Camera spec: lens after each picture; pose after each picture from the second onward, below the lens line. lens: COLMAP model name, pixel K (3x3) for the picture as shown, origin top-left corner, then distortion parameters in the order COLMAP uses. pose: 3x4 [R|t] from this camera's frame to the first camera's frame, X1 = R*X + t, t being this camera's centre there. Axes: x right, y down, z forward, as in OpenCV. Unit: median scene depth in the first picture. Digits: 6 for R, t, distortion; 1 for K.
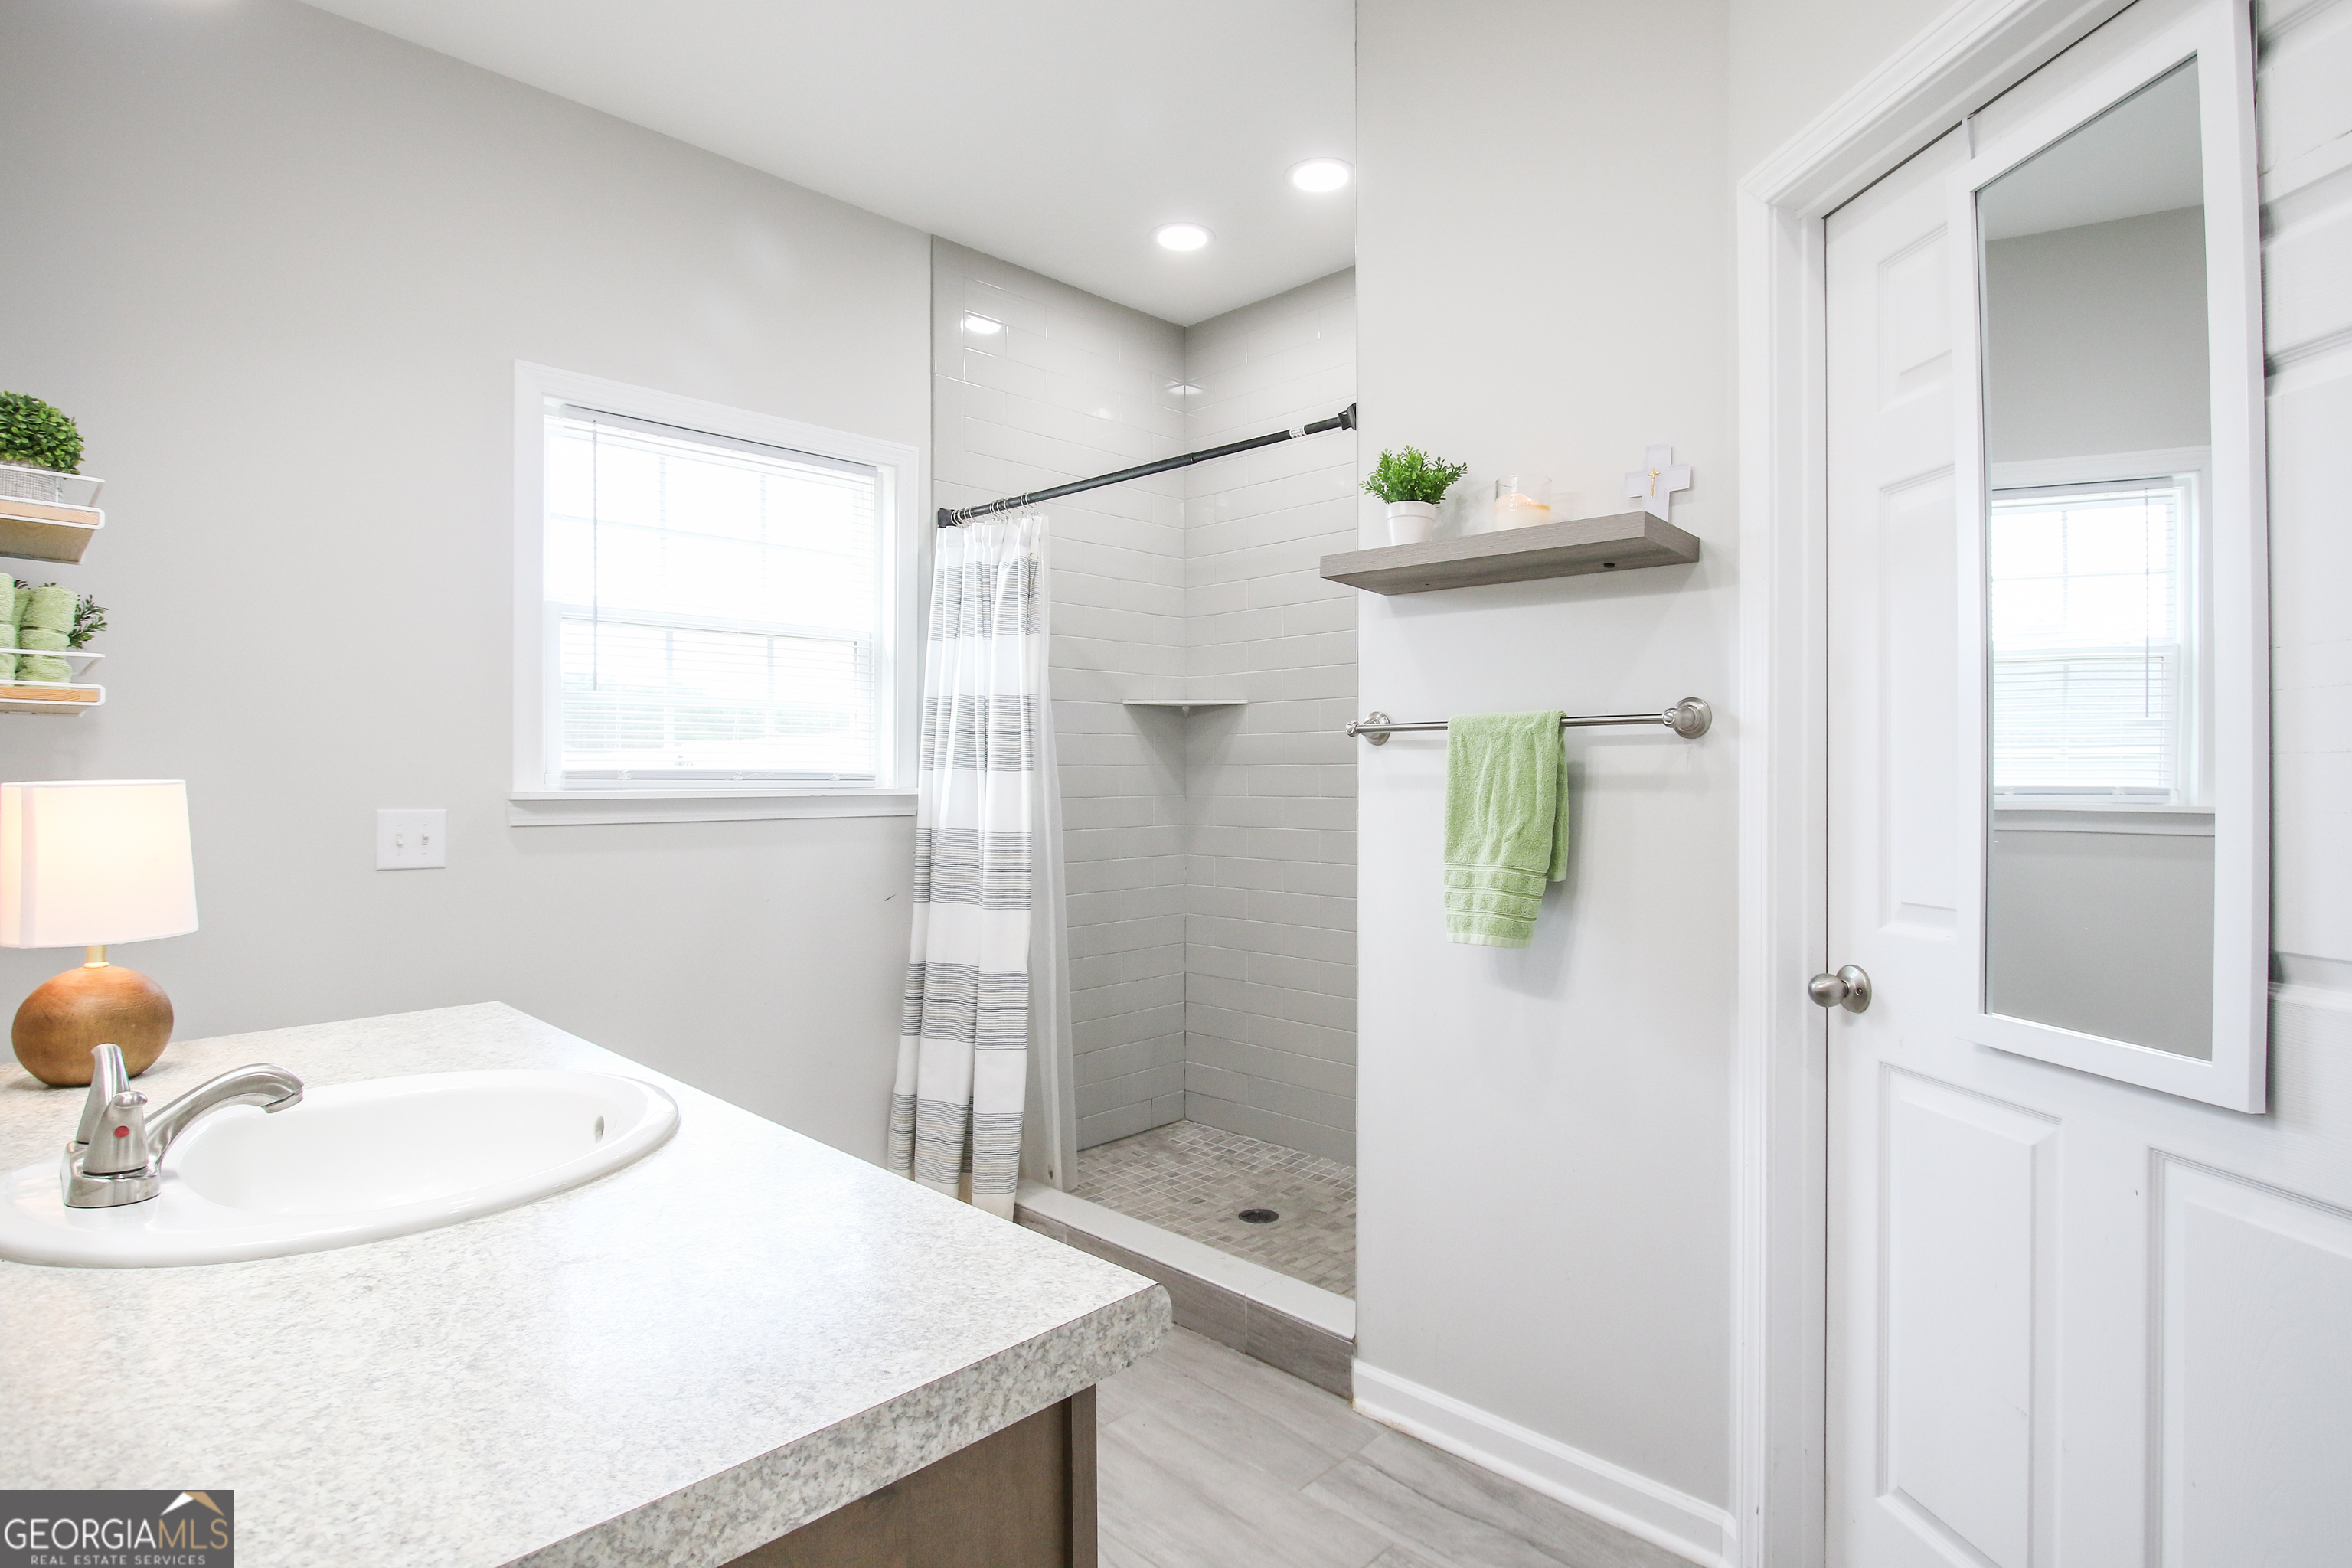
lens RADIAL K [[1226.9, 0, 1179.6], [0, 1226.9, 797.3], [0, 0, 1]] dist [-0.002752, -0.000158]
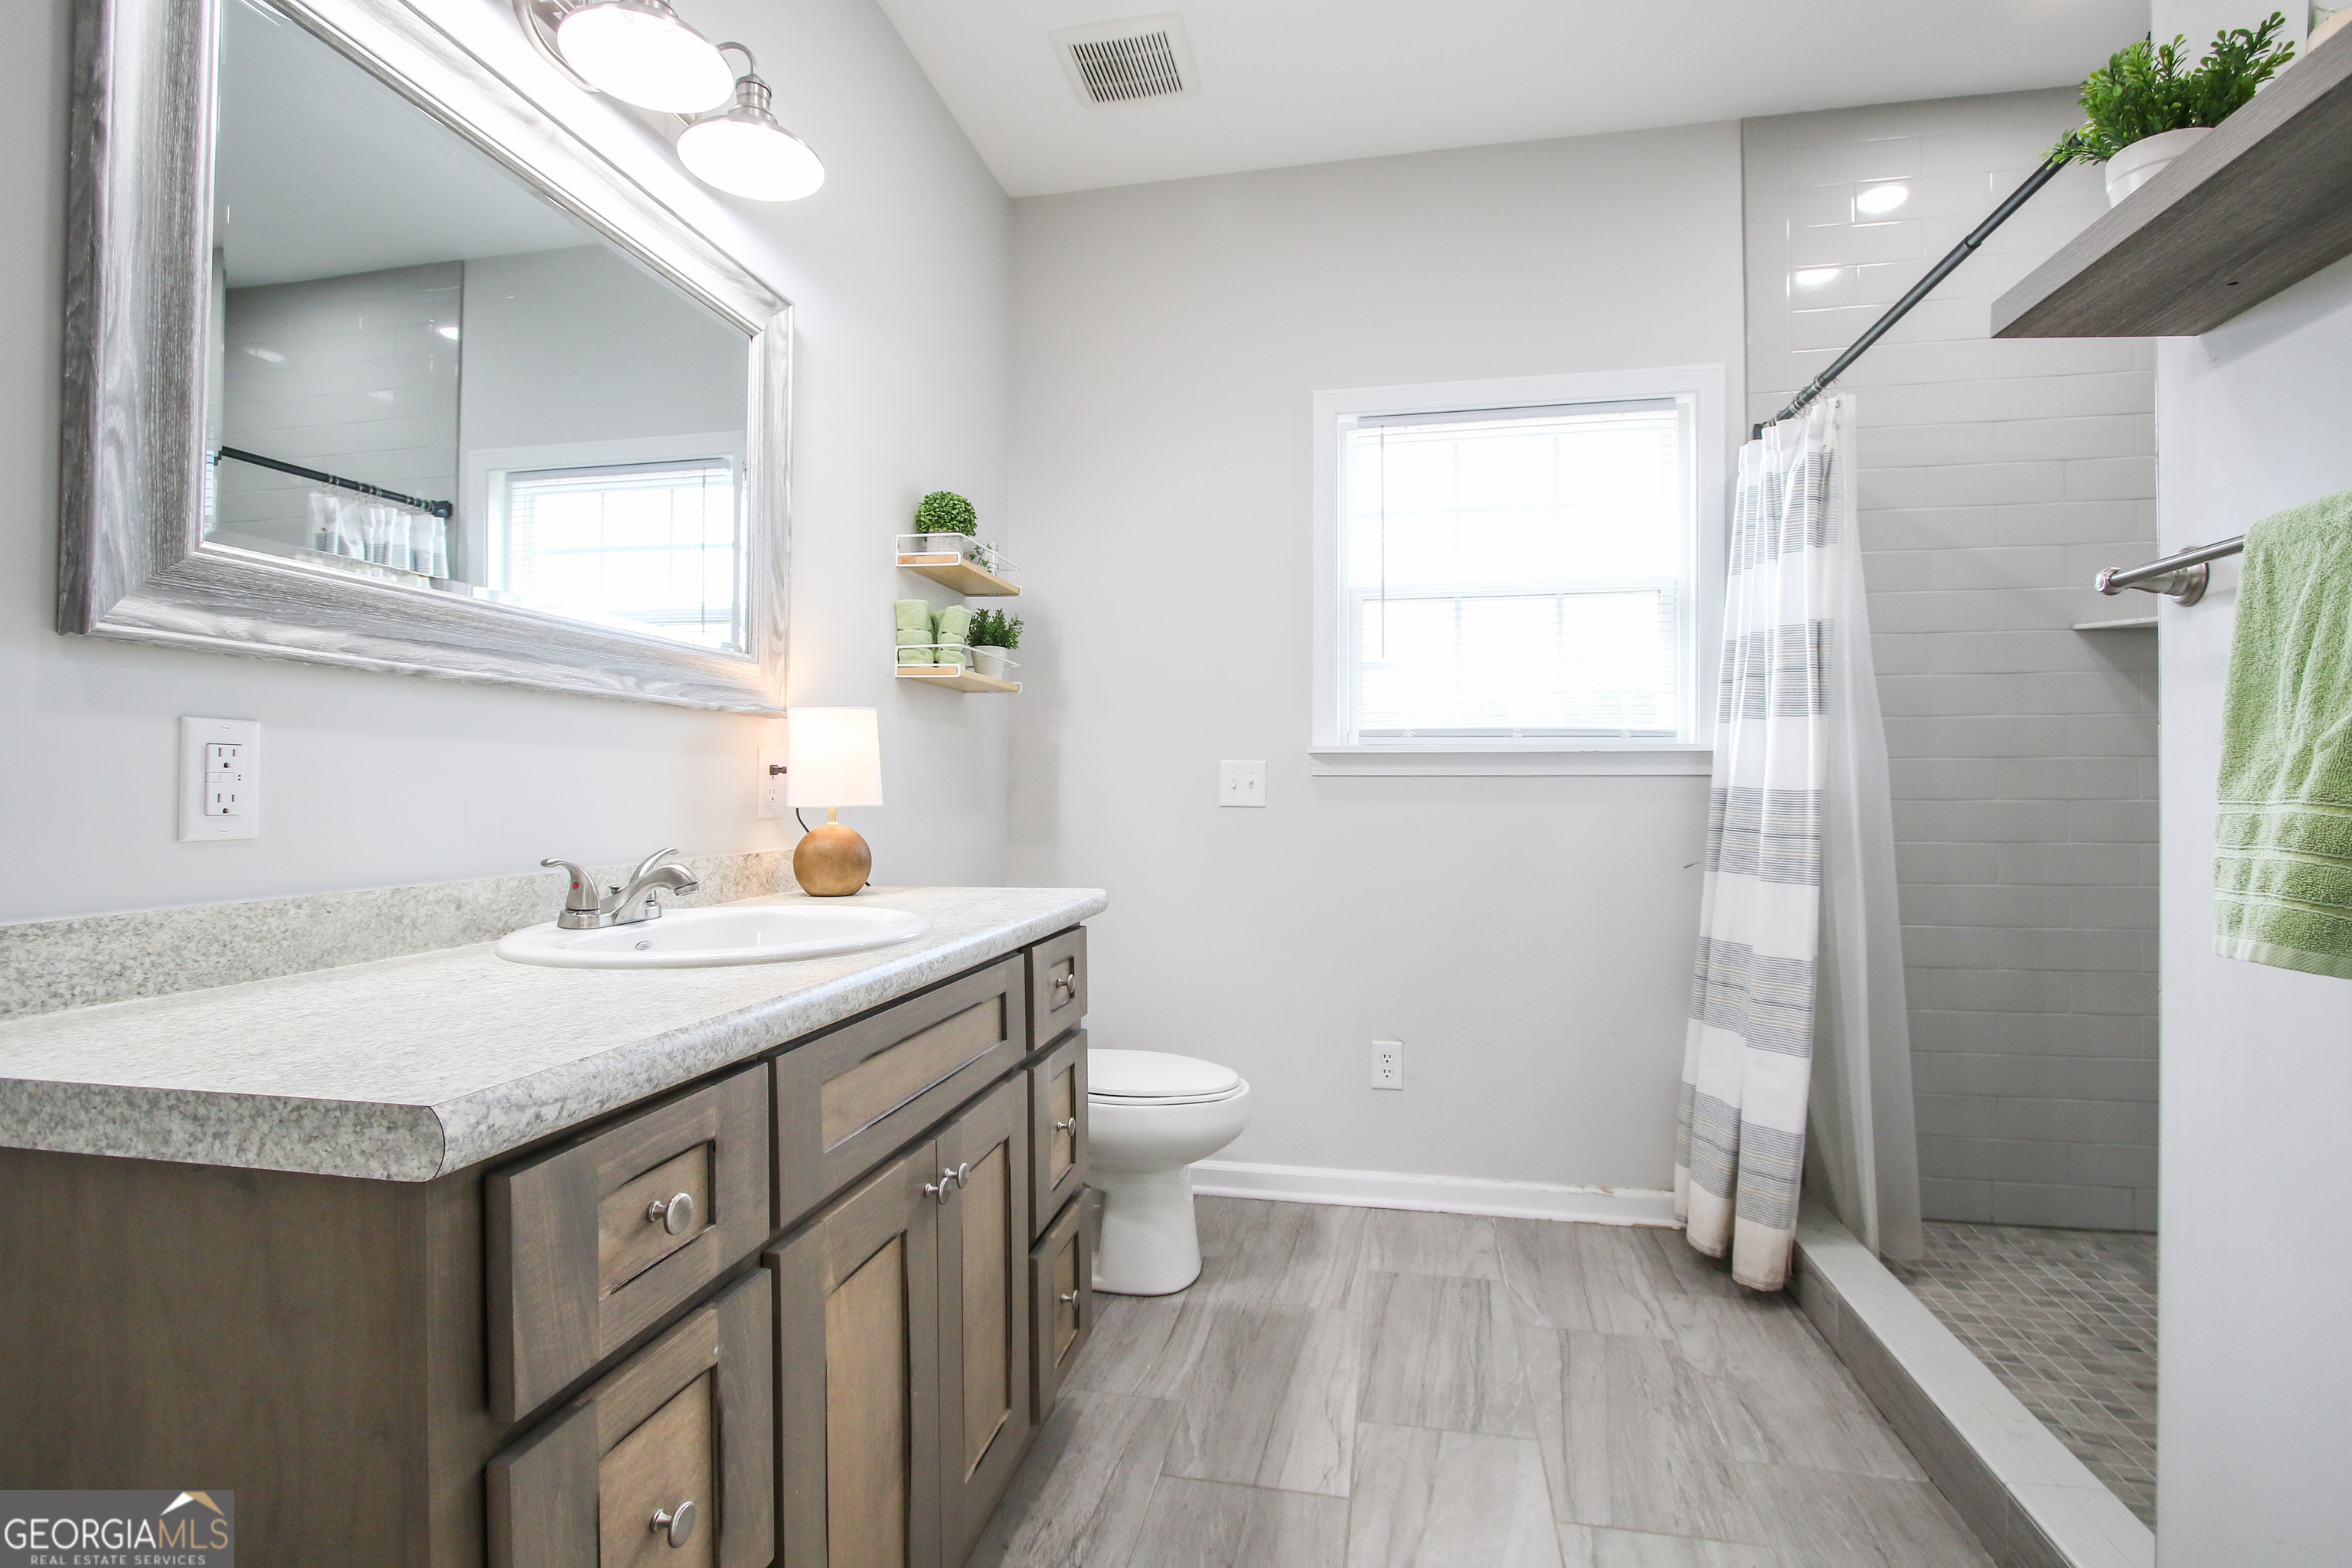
lens RADIAL K [[1083.7, 0, 1191.3], [0, 1083.7, 789.5], [0, 0, 1]] dist [-0.022923, 0.004673]
pose [[0.545450, 0.002926, -0.838138, 0.251363], [-0.018561, 0.999791, -0.008589, 0.042611], [0.837938, 0.020242, 0.545390, 0.275103]]
